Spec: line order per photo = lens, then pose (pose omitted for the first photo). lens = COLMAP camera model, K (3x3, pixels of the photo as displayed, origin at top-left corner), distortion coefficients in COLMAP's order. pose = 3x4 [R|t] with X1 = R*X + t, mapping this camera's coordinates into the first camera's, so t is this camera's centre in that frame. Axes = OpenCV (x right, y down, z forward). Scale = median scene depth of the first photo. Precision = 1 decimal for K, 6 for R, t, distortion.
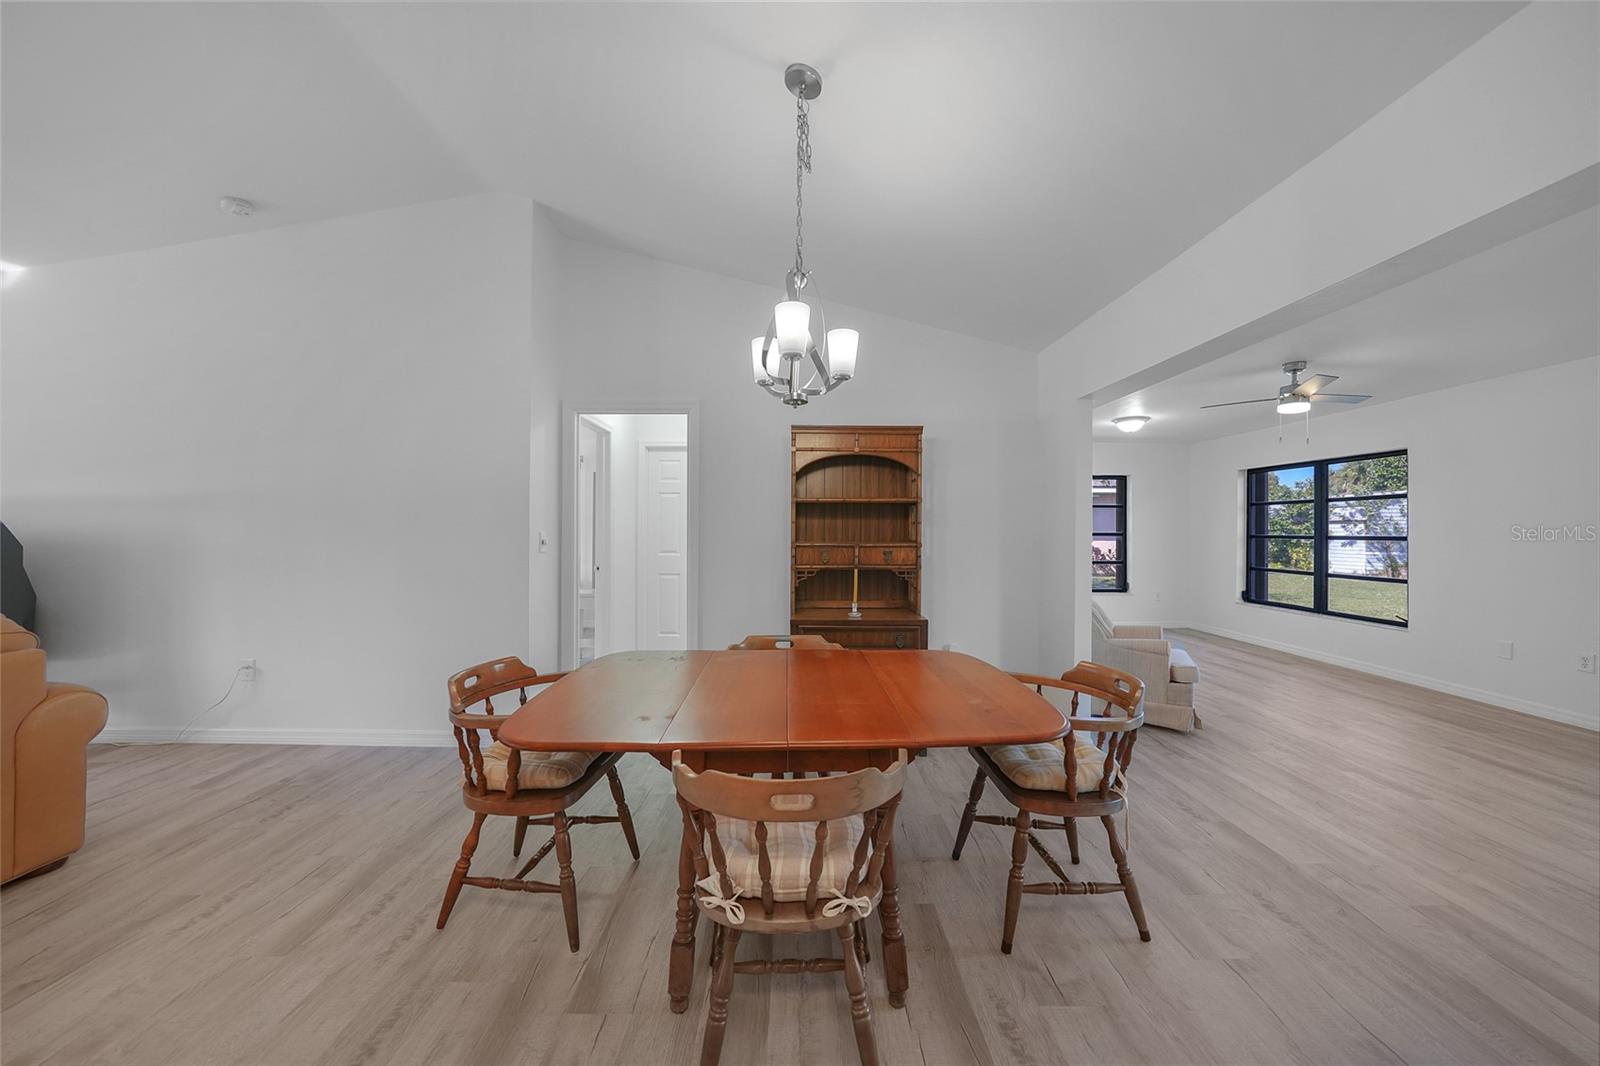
lens RADIAL K [[555.0, 0, 805.3], [0, 555.0, 529.1], [0, 0, 1]] dist [-0.025666, 0.005680]
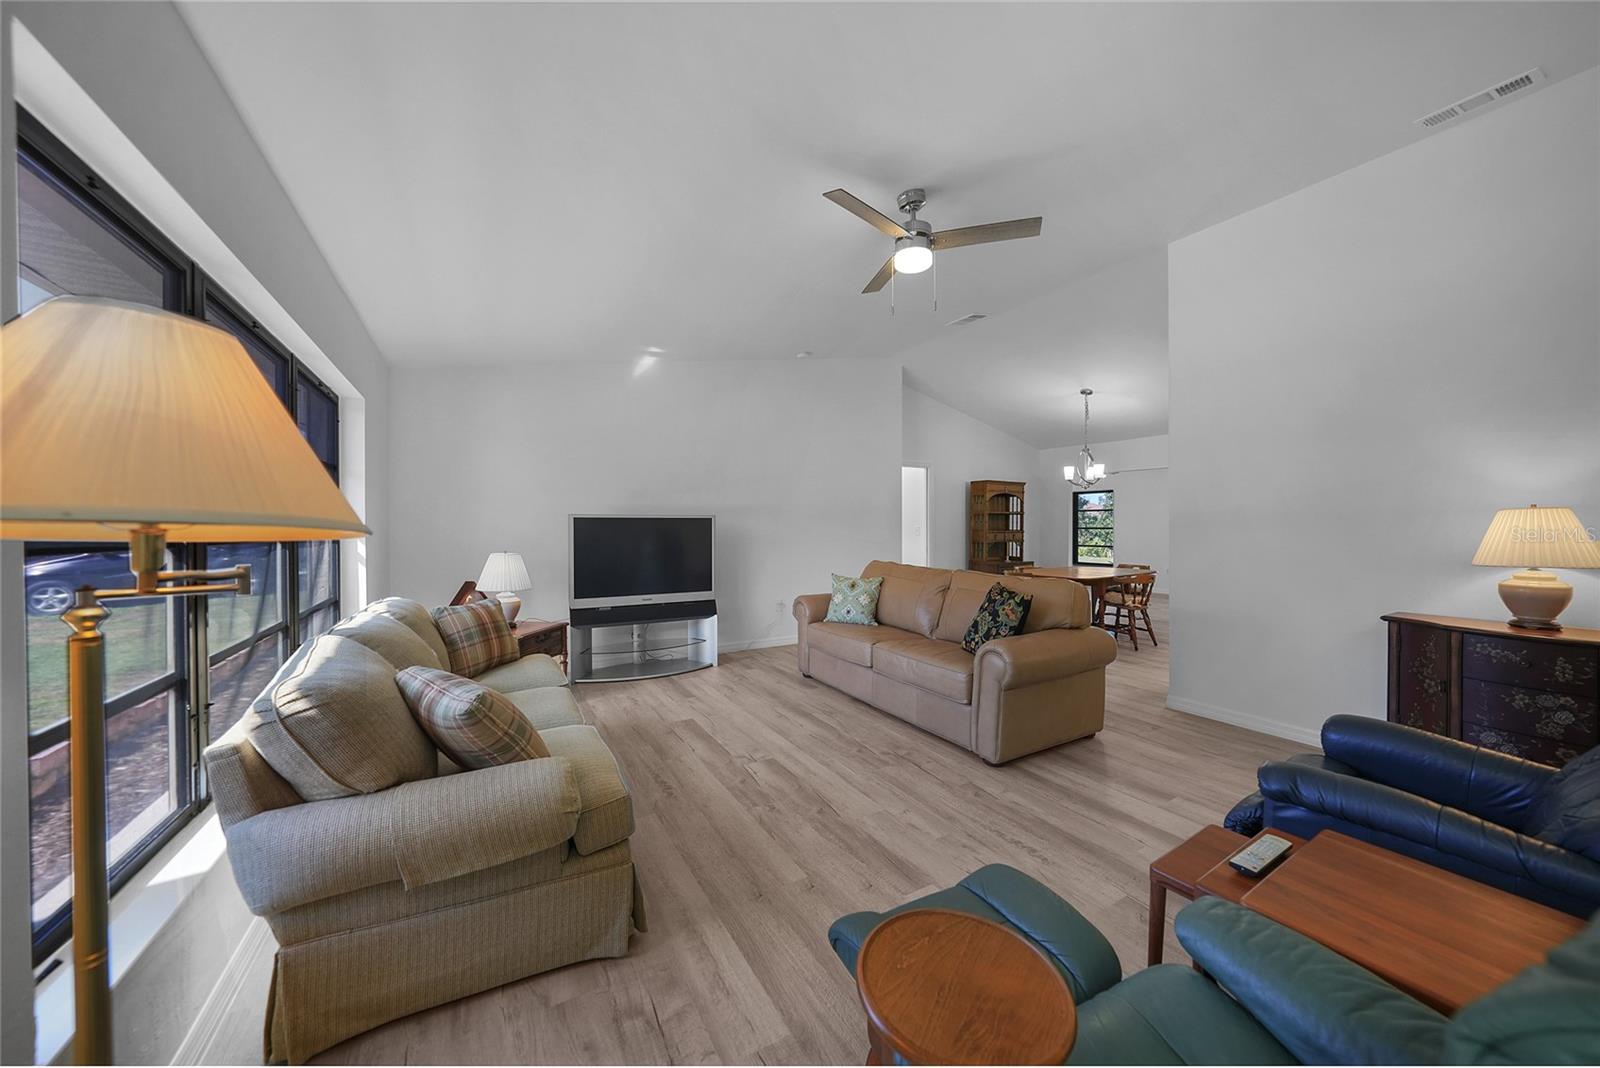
lens RADIAL K [[555.0, 0, 798.4], [0, 555.0, 528.5], [0, 0, 1]] dist [-0.025666, 0.005680]
pose [[0.875236, -0.007343, 0.483640, -1.702783], [0.000468, 0.999897, 0.014335, -0.010890], [-0.483695, -0.012320, 0.875150, -0.620252]]
